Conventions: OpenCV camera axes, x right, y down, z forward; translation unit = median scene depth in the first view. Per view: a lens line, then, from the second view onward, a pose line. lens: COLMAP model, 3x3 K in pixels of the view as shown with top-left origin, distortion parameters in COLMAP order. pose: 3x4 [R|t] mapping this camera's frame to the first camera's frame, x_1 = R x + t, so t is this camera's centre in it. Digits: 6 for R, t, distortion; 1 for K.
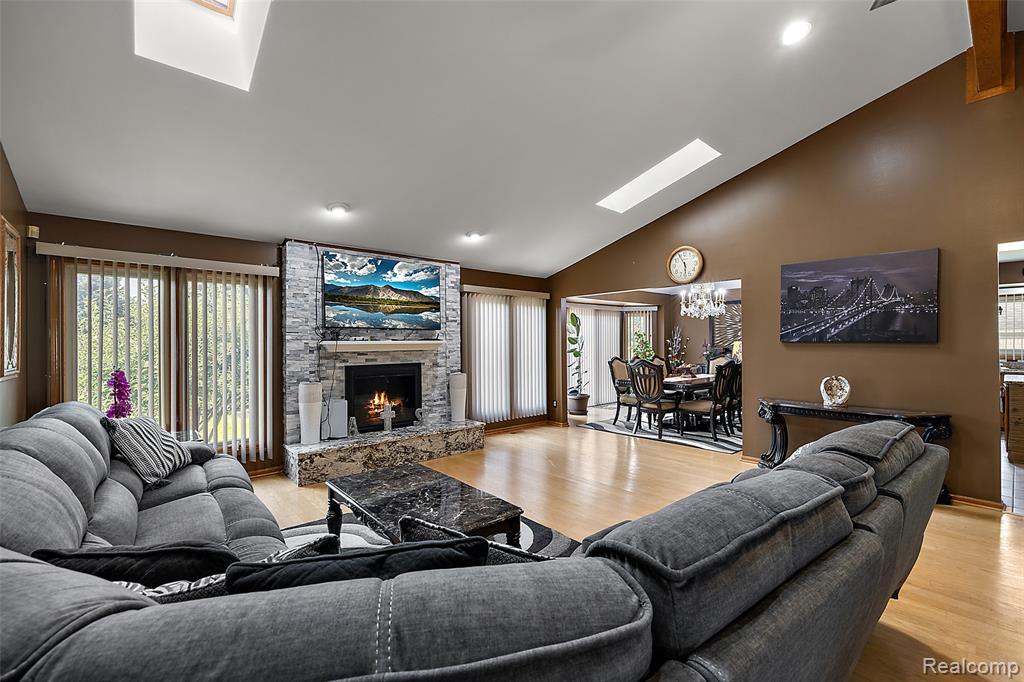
lens RADIAL K [[432.8, 0, 508.2], [0, 432.8, 342.0], [0, 0, 1]] dist [0.001586, -0.000315]
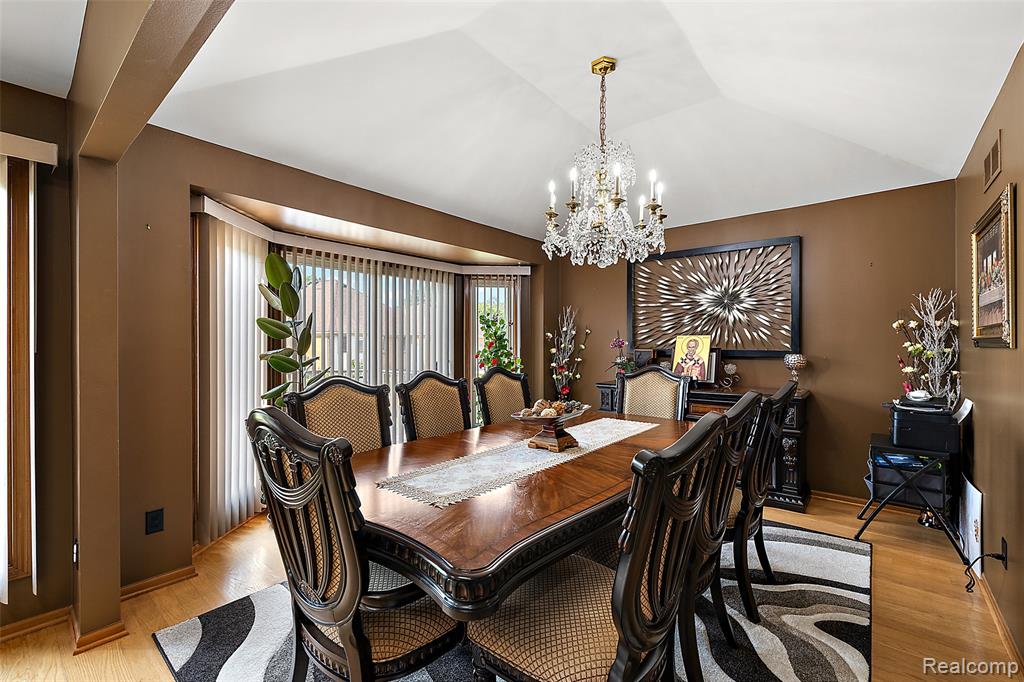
lens RADIAL K [[432.8, 0, 516.4], [0, 432.8, 342.6], [0, 0, 1]] dist [0.001586, -0.000315]
pose [[0.985996, 0.004782, 0.166698, 0.253784], [-0.004756, 0.999989, -0.000556, 0.006742], [-0.166699, -0.000245, 0.986008, 0.526707]]
